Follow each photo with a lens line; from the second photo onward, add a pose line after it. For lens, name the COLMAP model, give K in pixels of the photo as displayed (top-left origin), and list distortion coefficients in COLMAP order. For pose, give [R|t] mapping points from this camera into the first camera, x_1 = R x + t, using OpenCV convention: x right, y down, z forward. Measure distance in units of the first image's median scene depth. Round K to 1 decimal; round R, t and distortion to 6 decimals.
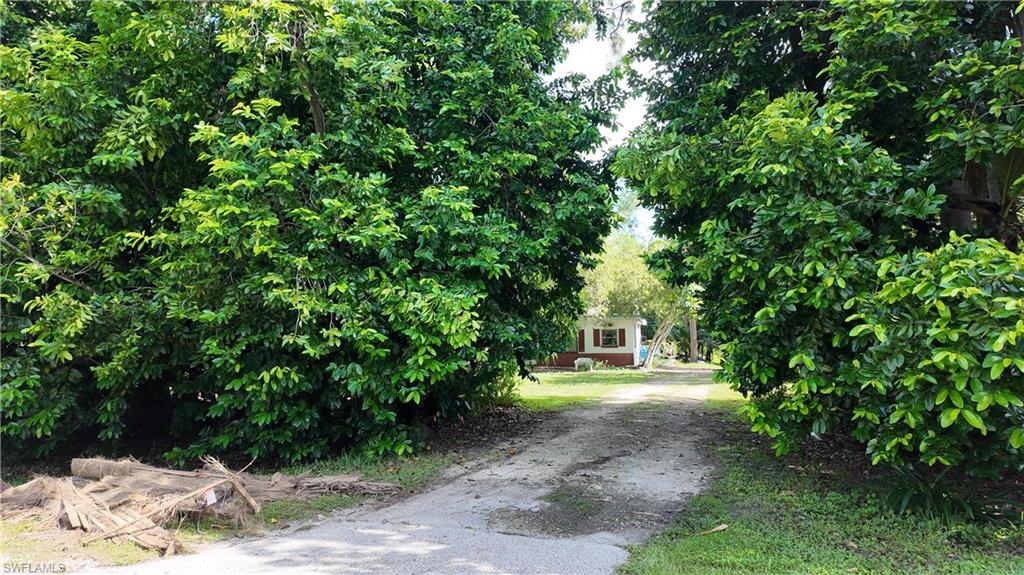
lens RADIAL K [[592.7, 0, 517.5], [0, 592.7, 291.9], [0, 0, 1]] dist [0.063718, -0.002015]
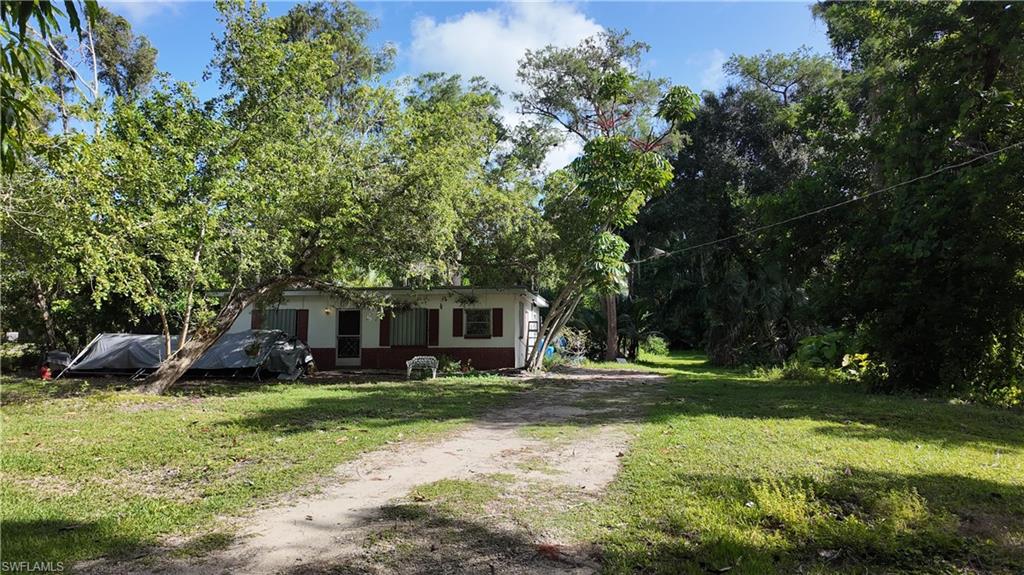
lens RADIAL K [[604.3, 0, 512.0], [0, 604.3, 287.5], [0, 0, 1]] dist [0.023140, -0.000575]
pose [[0.994731, 0.015168, 0.101389, 0.538911], [-0.015843, 0.999857, 0.005855, 0.155144], [-0.101285, -0.007430, 0.994830, 1.566478]]
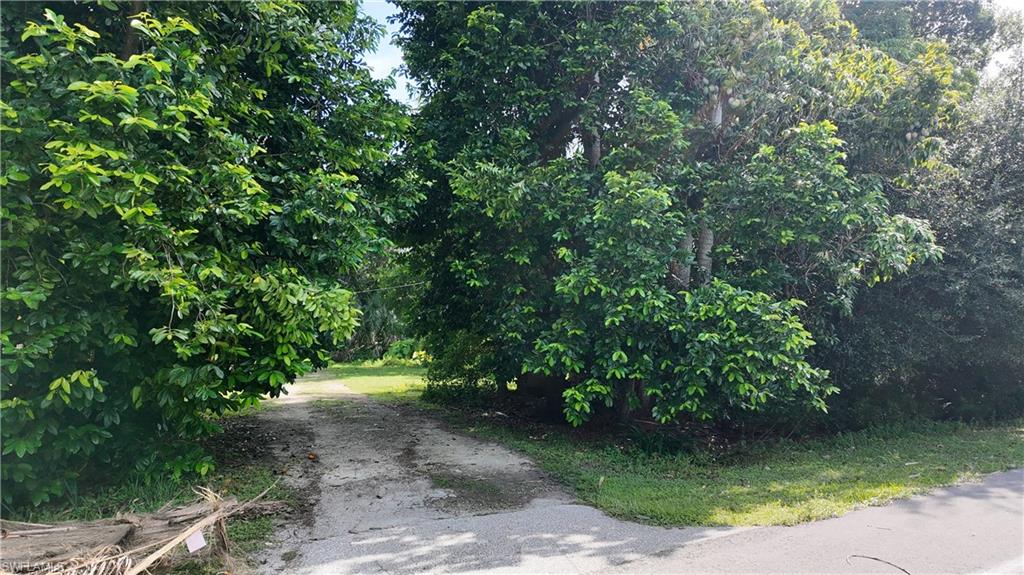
lens RADIAL K [[592.7, 0, 517.5], [0, 592.7, 291.9], [0, 0, 1]] dist [0.063718, -0.002015]
pose [[0.715460, 0.066140, 0.695516, -0.475376], [-0.071334, 0.997222, -0.021451, 0.007541], [-0.695003, -0.034267, 0.718190, 0.109397]]
